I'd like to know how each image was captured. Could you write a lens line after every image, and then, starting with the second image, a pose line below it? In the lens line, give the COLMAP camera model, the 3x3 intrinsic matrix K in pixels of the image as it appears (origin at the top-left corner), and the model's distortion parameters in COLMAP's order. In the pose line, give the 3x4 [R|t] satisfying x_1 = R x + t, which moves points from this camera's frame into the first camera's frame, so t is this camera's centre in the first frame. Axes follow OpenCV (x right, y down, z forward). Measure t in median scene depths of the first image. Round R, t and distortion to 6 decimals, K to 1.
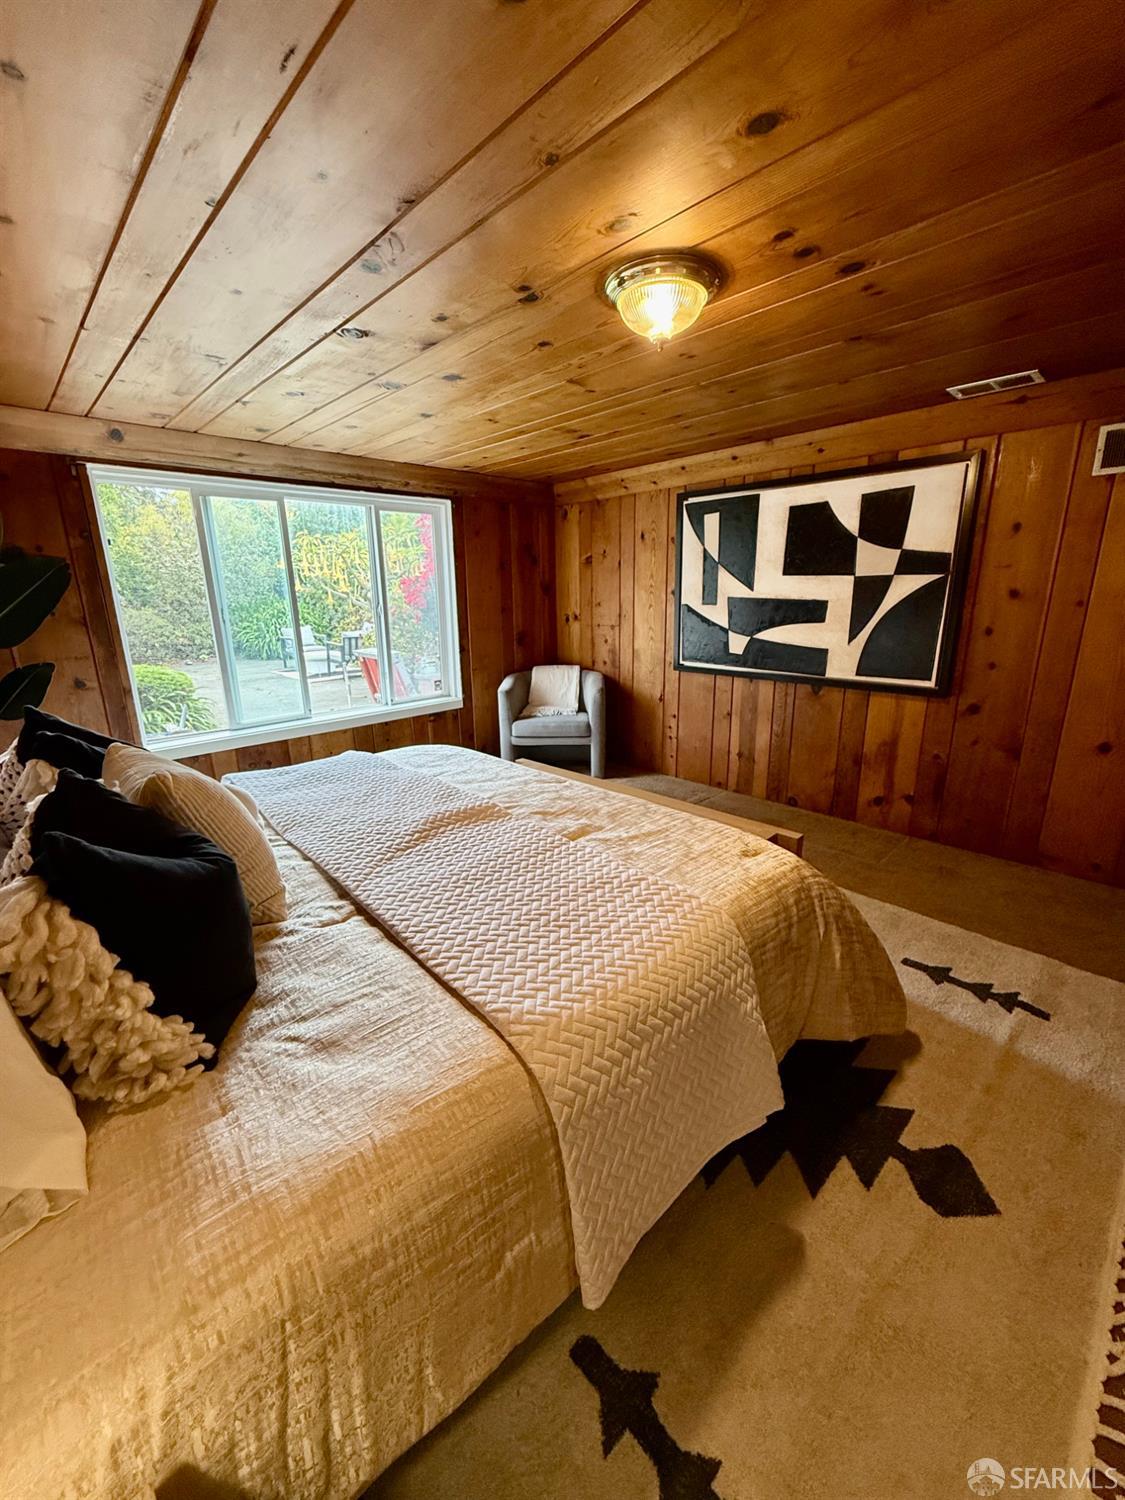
lens RADIAL K [[601.9, 0, 565.4], [0, 601.9, 747.3], [0, 0, 1]] dist [-0.001889, 0.006219]
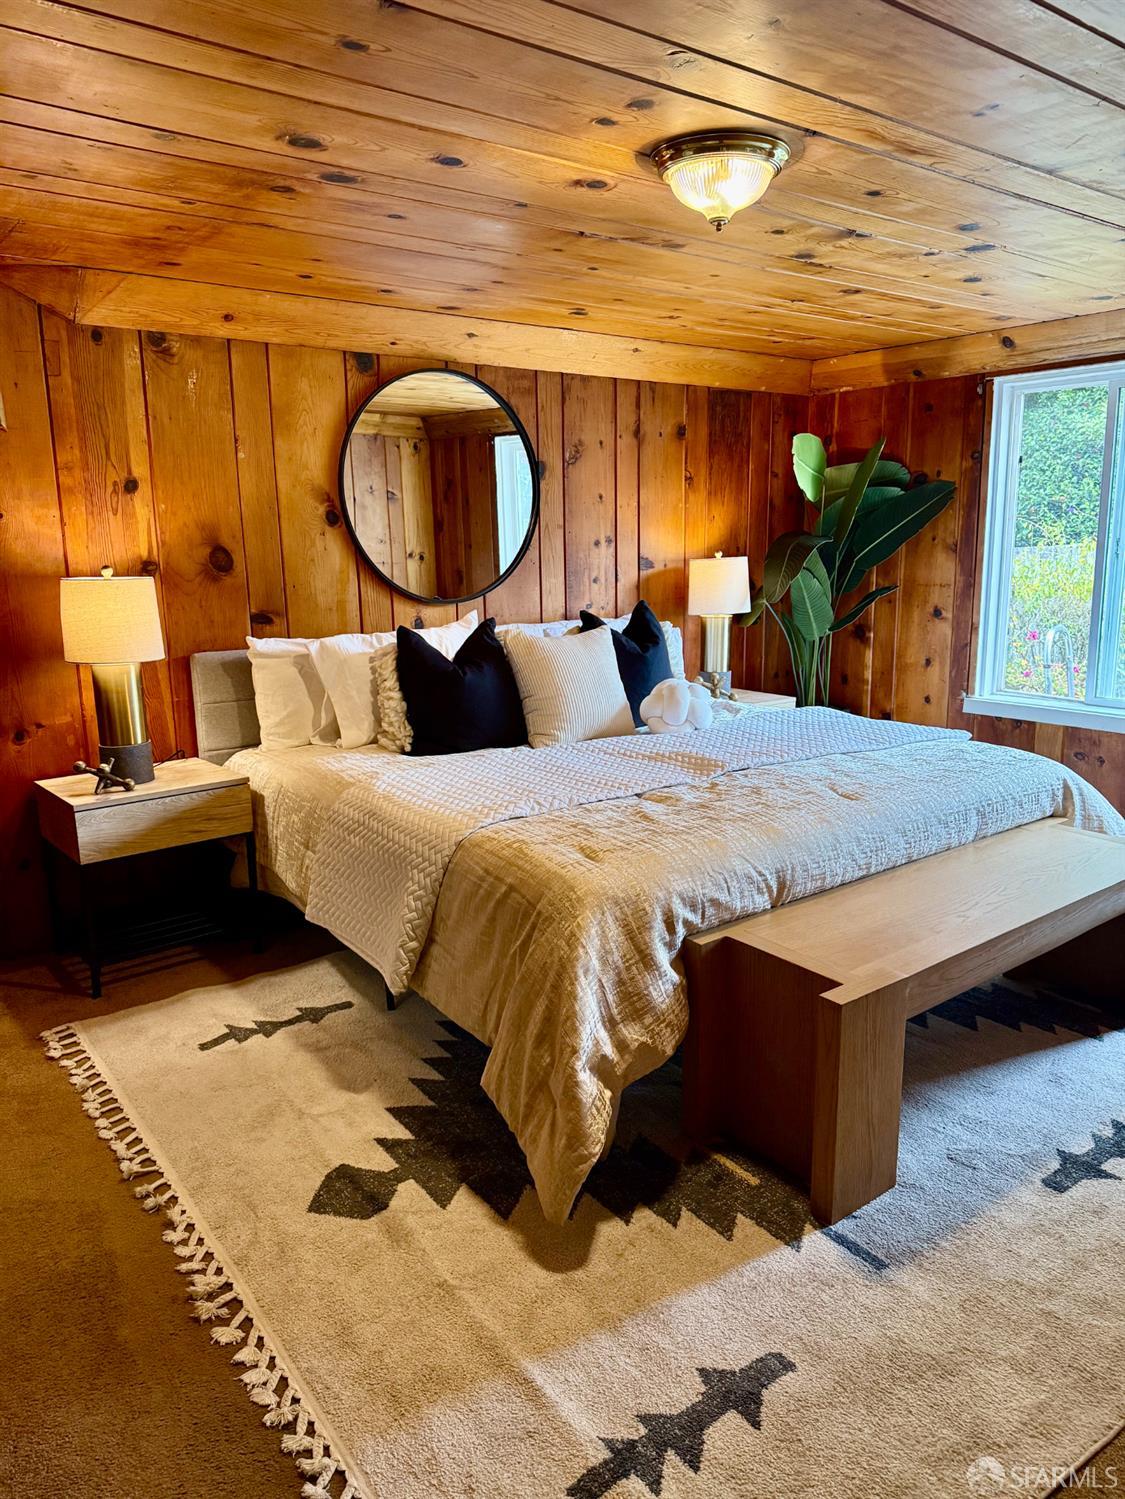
lens RADIAL K [[1036.4, 0, 562.5], [0, 1036.4, 749.5], [0, 0, 1]] dist [0.050194, -0.000724]
pose [[-0.111844, 0.225637, -0.967770, 1.489885], [-0.249621, 0.936275, 0.247142, -0.263580], [0.961863, 0.269217, -0.048393, 0.917613]]
